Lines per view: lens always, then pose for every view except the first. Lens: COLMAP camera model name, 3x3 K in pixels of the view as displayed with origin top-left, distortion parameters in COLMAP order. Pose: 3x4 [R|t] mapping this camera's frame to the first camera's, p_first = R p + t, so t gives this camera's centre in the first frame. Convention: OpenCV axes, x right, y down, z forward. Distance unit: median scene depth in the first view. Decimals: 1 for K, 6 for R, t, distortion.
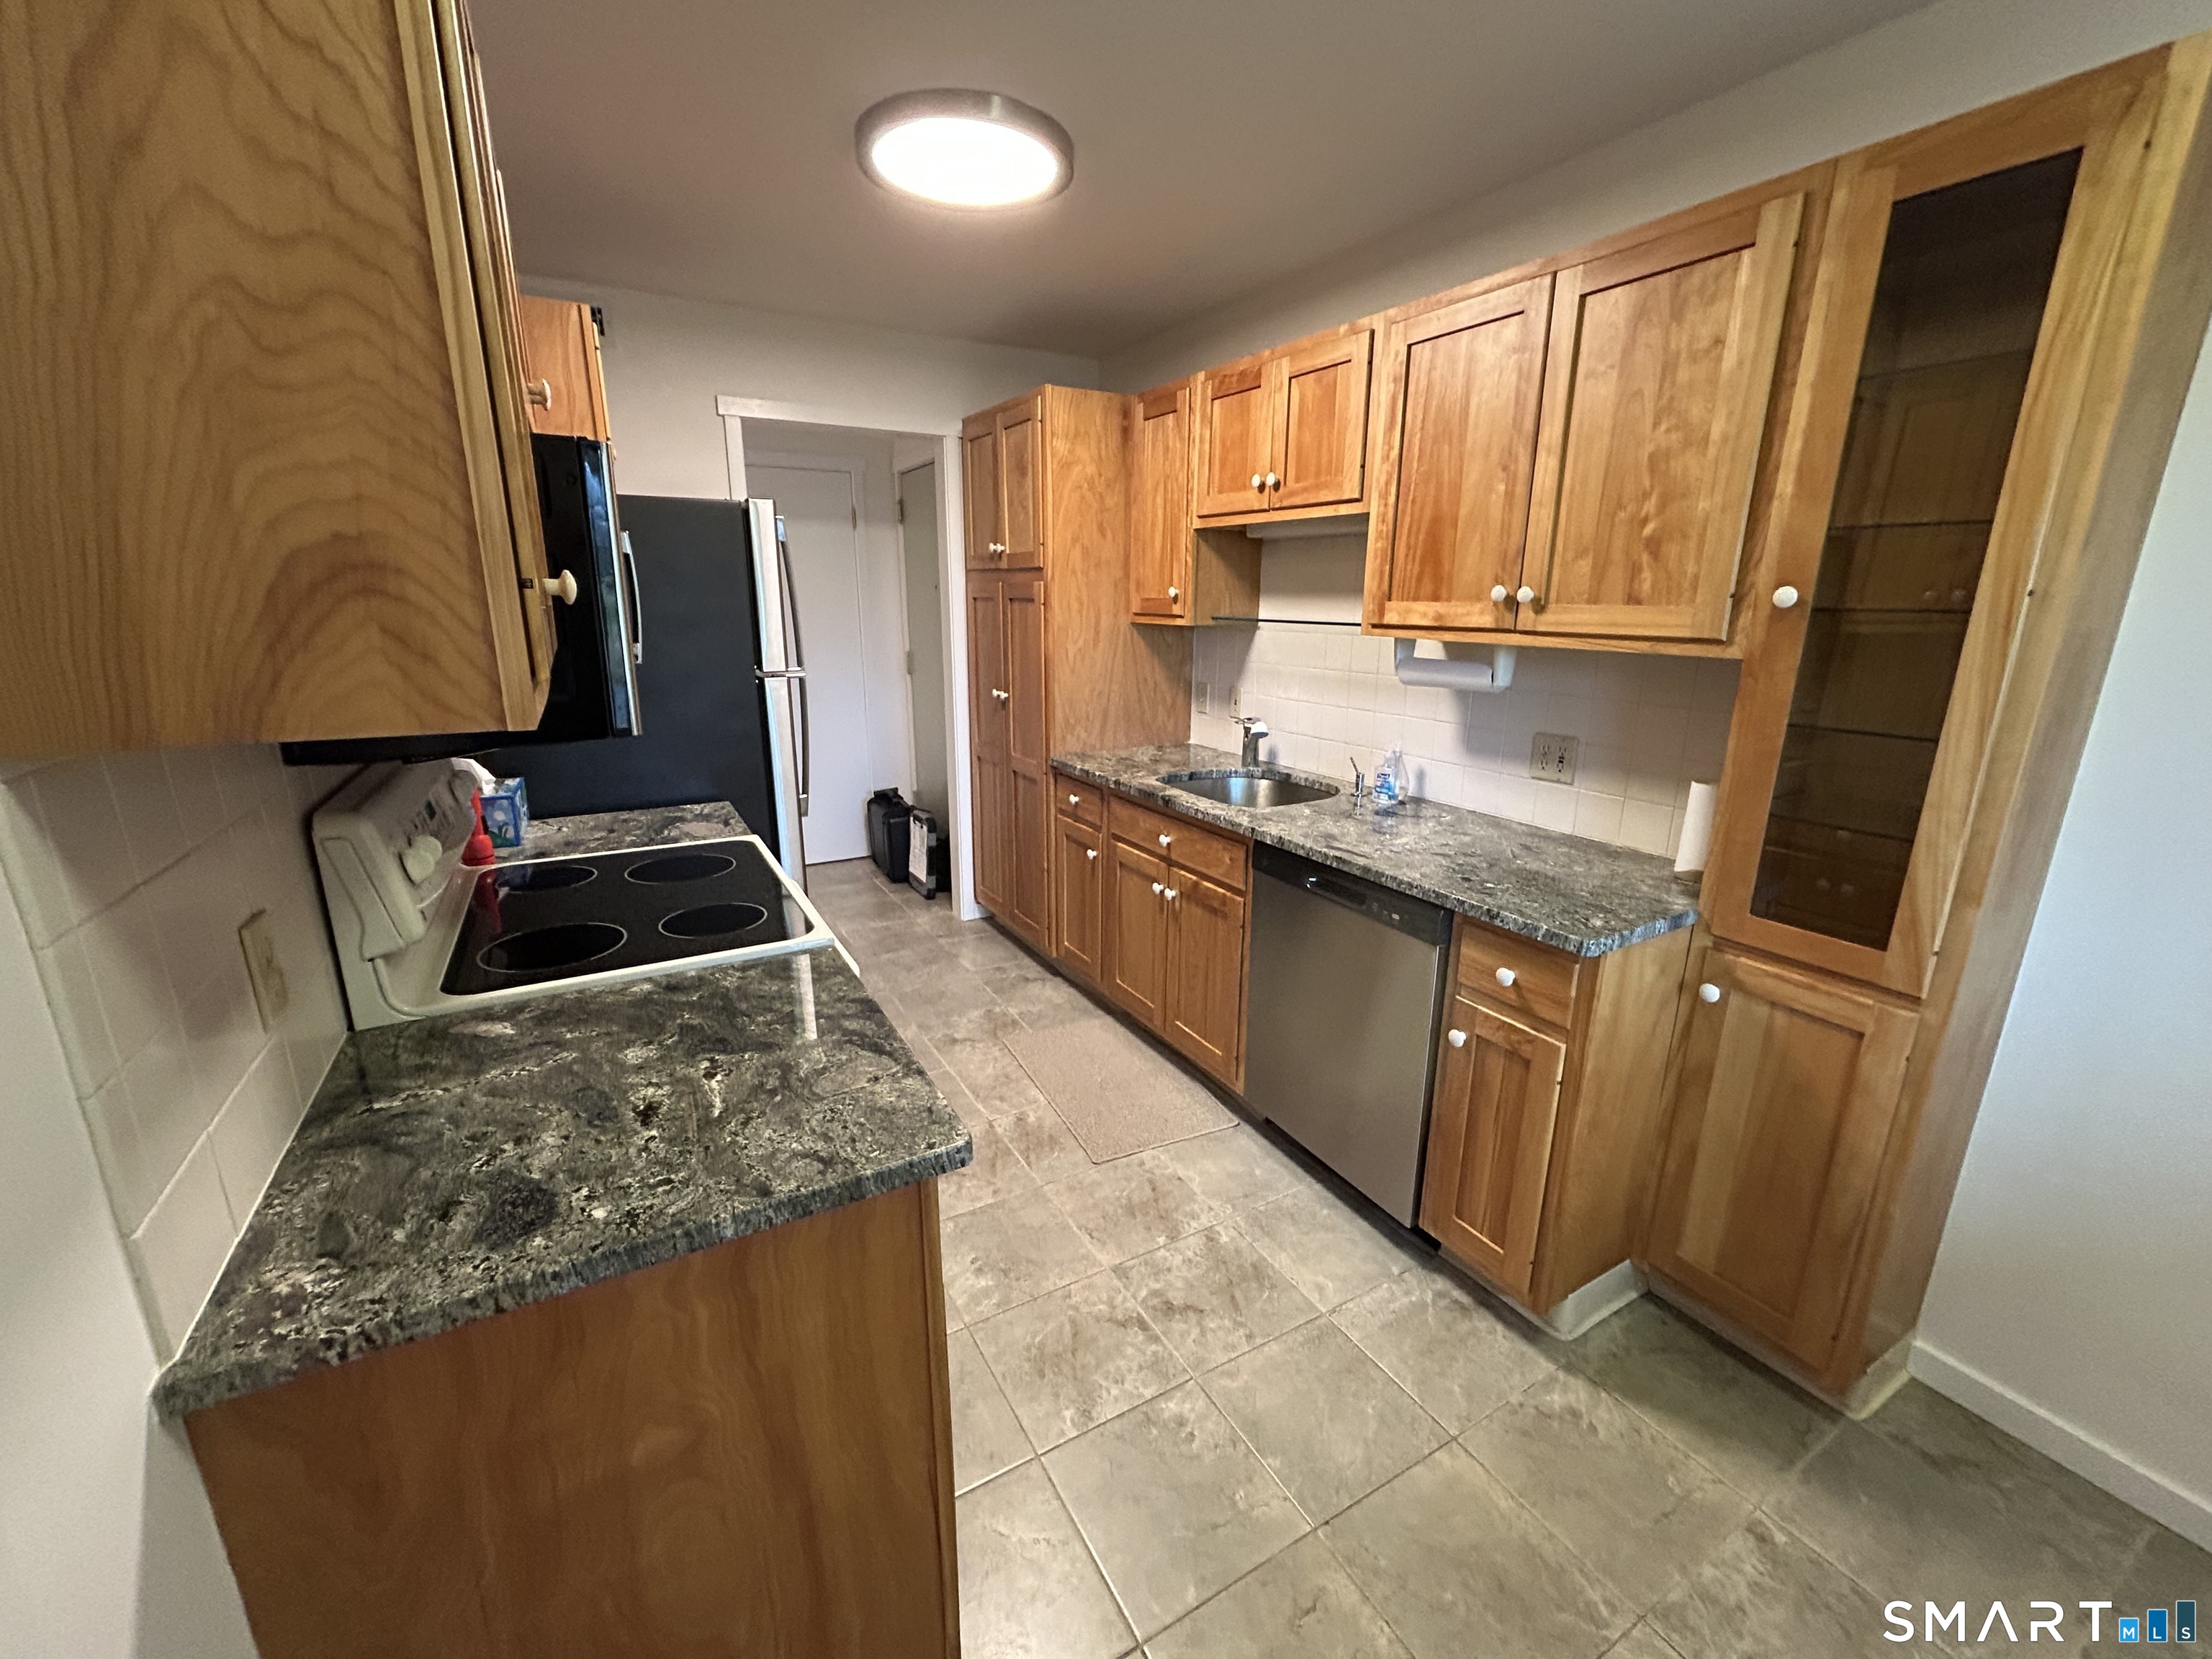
lens RADIAL K [[895.9, 0, 1104.0], [0, 895.9, 829.3], [0, 0, 1]] dist [0.000071, 0.000383]
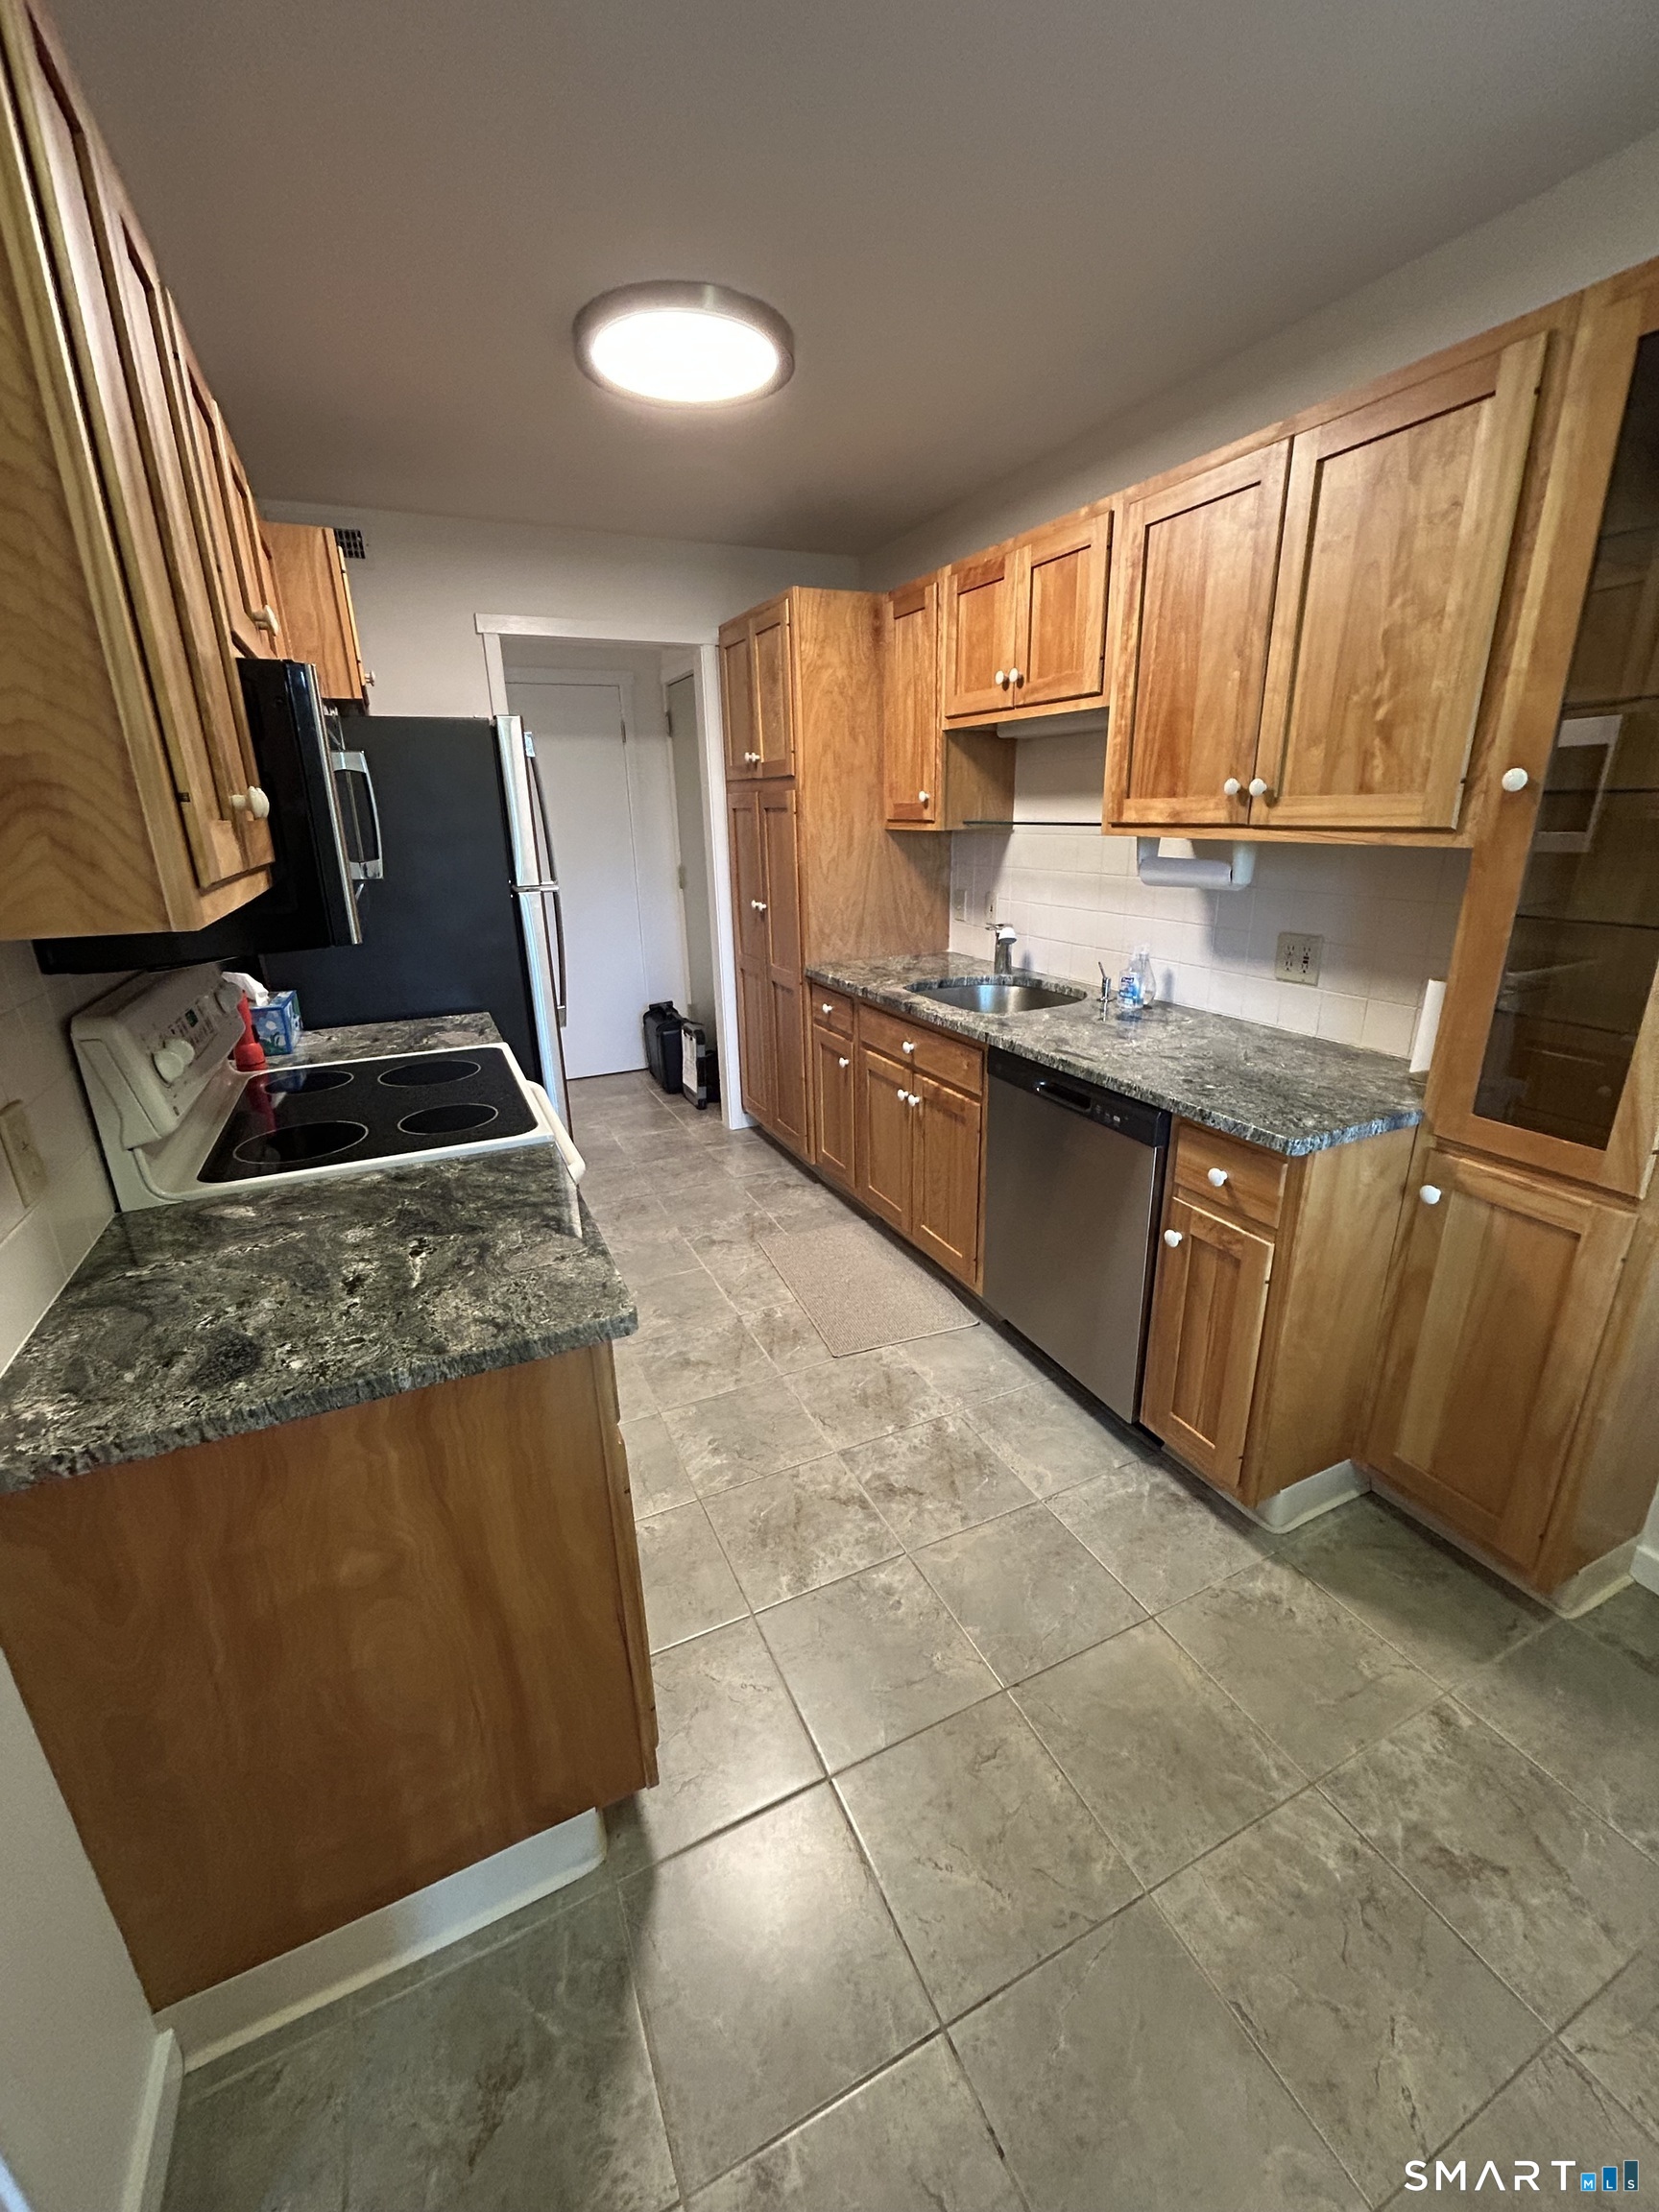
lens RADIAL K [[895.9, 0, 833.9], [0, 895.9, 1103.1], [0, 0, 1]] dist [0.000071, 0.000383]
pose [[0.996532, -0.000867, -0.083208, 0.106095], [0.006176, 0.997958, 0.063575, 0.016050], [0.082983, -0.063869, 0.994502, -0.024750]]
